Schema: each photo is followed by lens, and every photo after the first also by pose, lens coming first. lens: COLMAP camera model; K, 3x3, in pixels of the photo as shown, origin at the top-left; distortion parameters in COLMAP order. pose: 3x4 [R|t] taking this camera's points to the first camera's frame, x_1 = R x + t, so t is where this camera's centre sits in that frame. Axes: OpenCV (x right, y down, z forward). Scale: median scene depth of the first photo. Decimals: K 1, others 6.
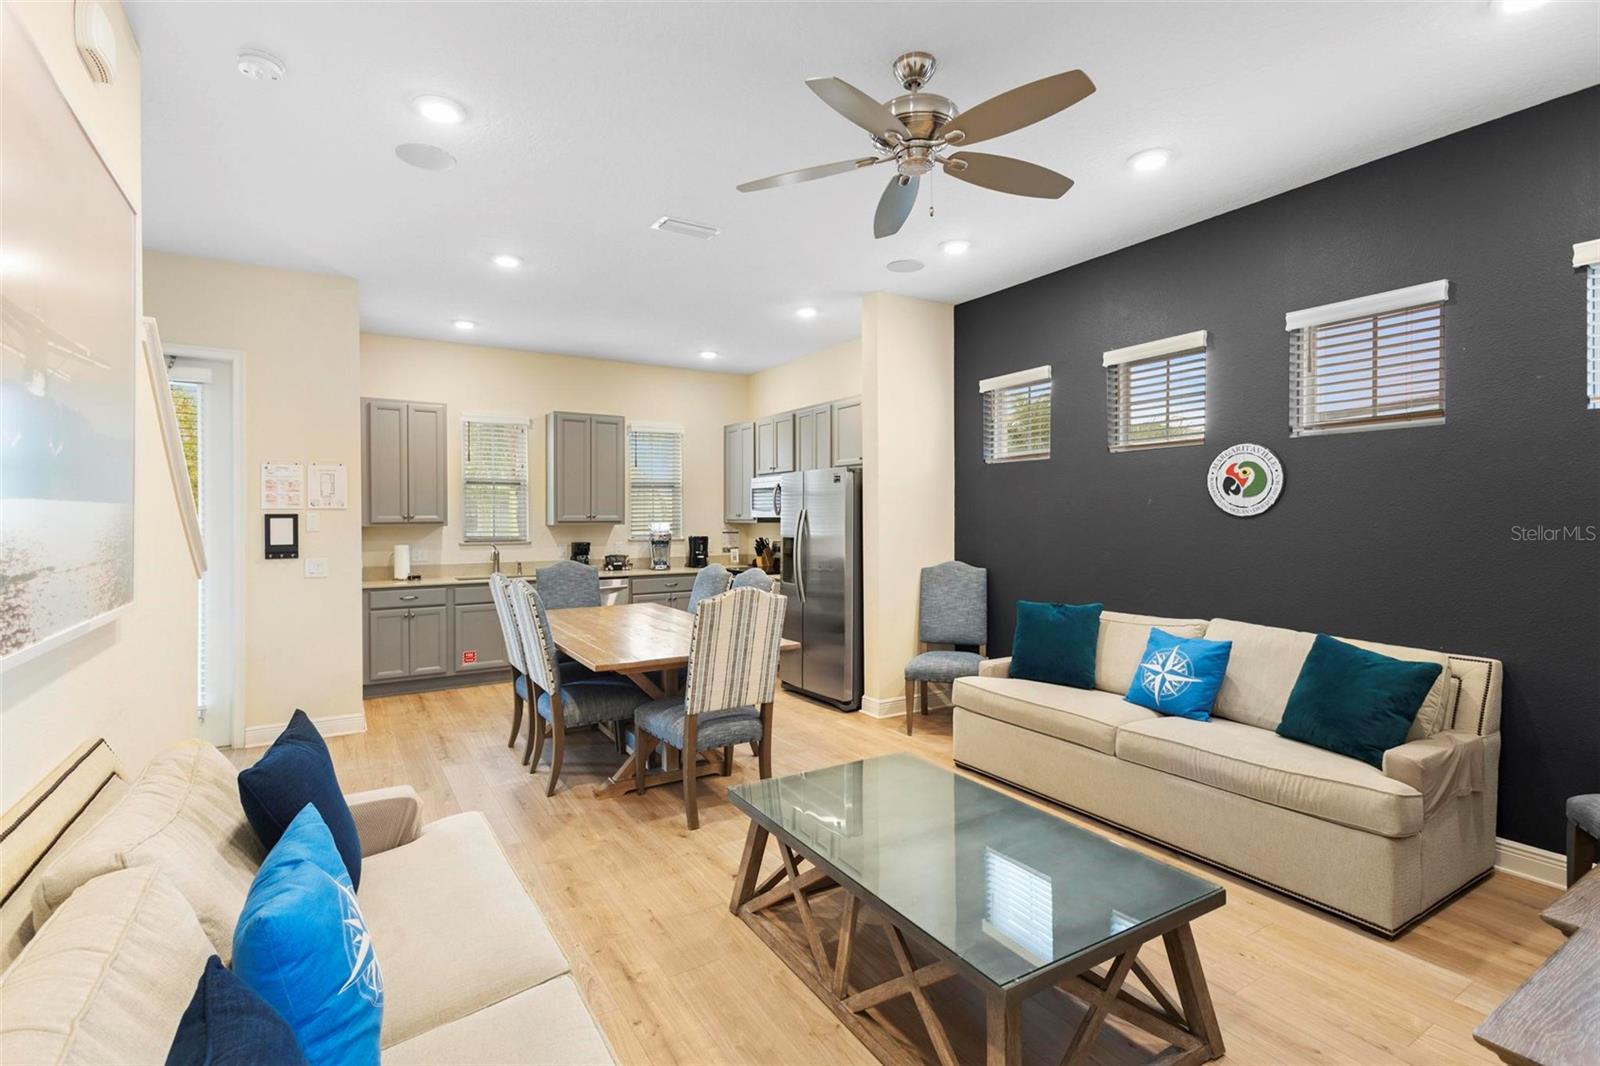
lens RADIAL K [[746.0, 0, 786.7], [0, 746.0, 521.3], [0, 0, 1]] dist [0.012404, 0.000904]
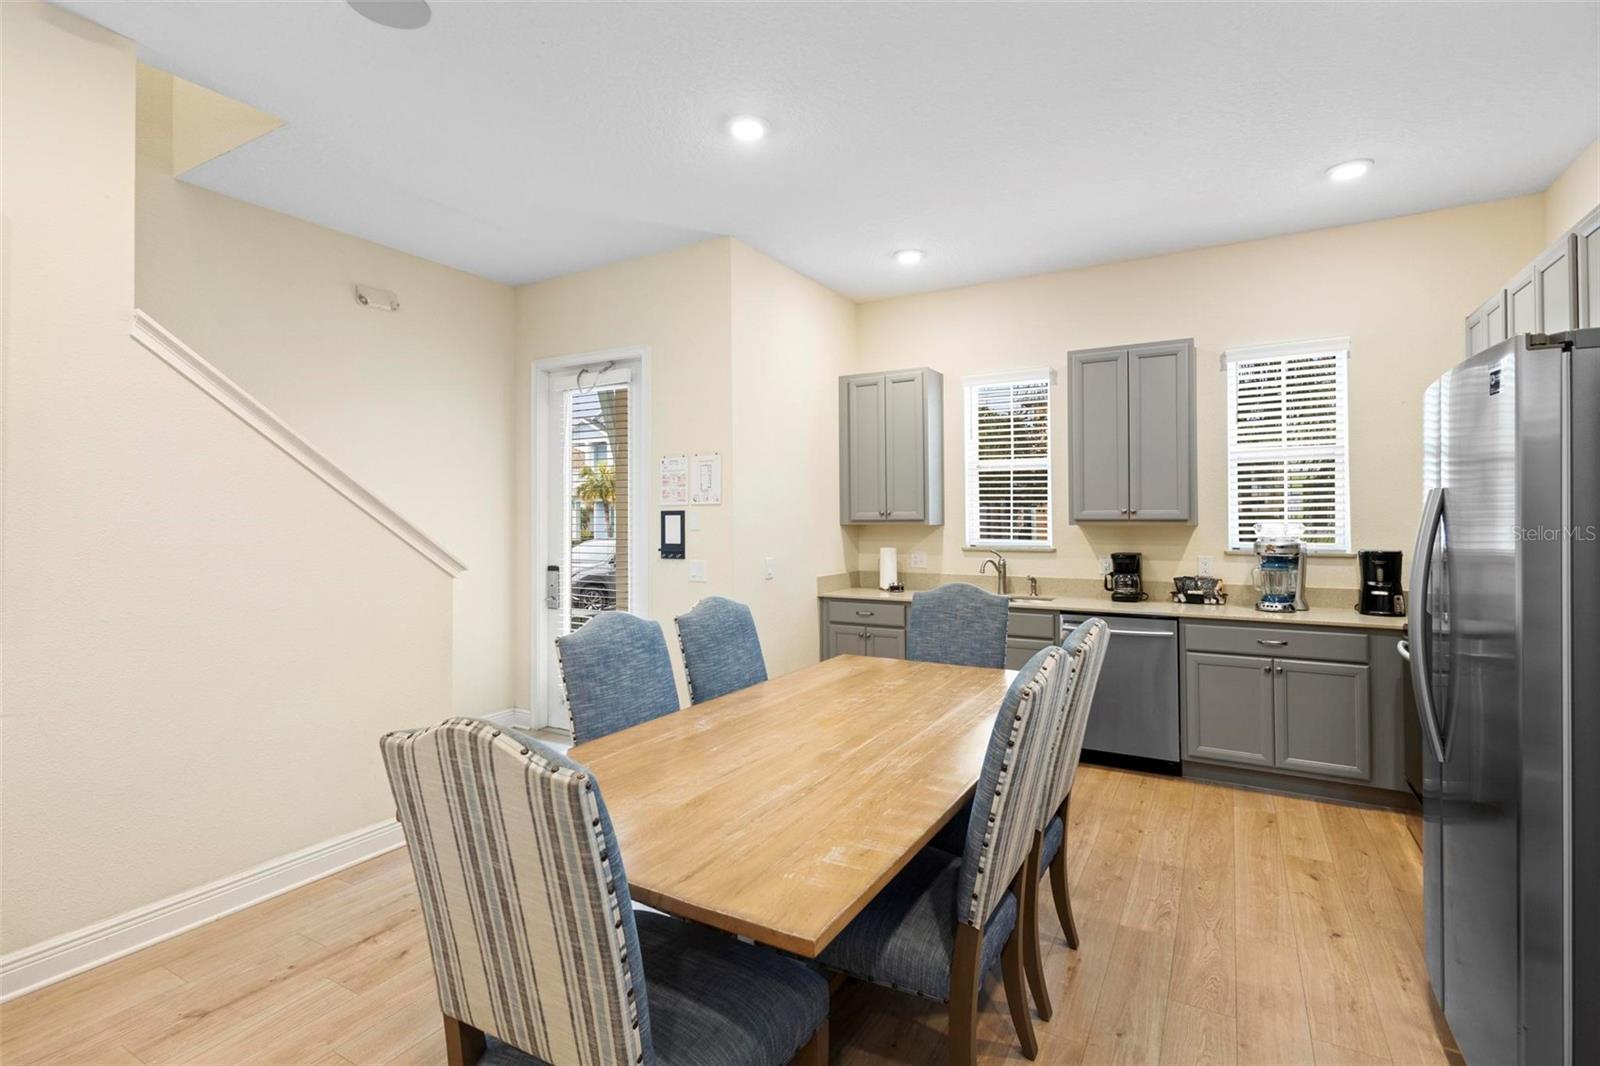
lens RADIAL K [[746.0, 0, 789.0], [0, 746.0, 529.2], [0, 0, 1]] dist [0.012404, 0.000904]
pose [[0.476674, 0.016117, -0.878933, 0.162545], [-0.002996, 0.999856, 0.016710, -0.002194], [0.879075, -0.005331, 0.476653, 0.513049]]
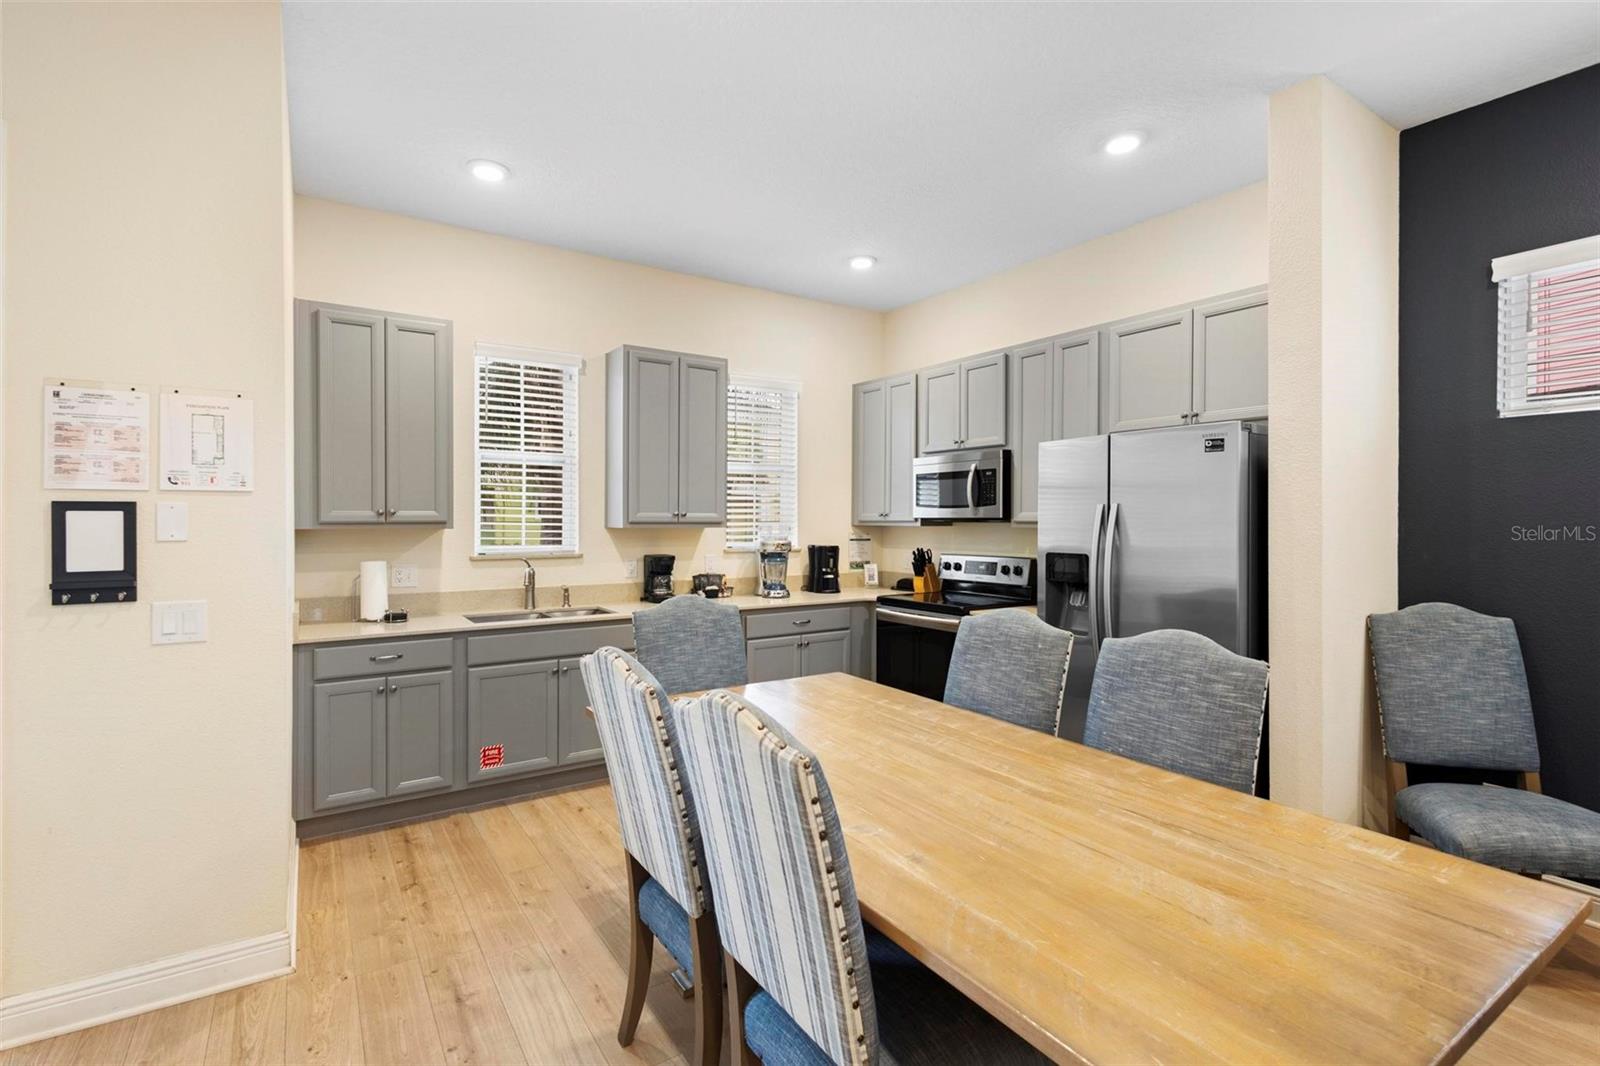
lens RADIAL K [[746.0, 0, 791.6], [0, 746.0, 525.1], [0, 0, 1]] dist [0.012404, 0.000904]
pose [[0.999454, 0.006572, 0.032369, -0.209046], [-0.006659, 0.999974, 0.002597, 0.000184], [-0.032351, -0.002812, 0.999473, 0.408381]]
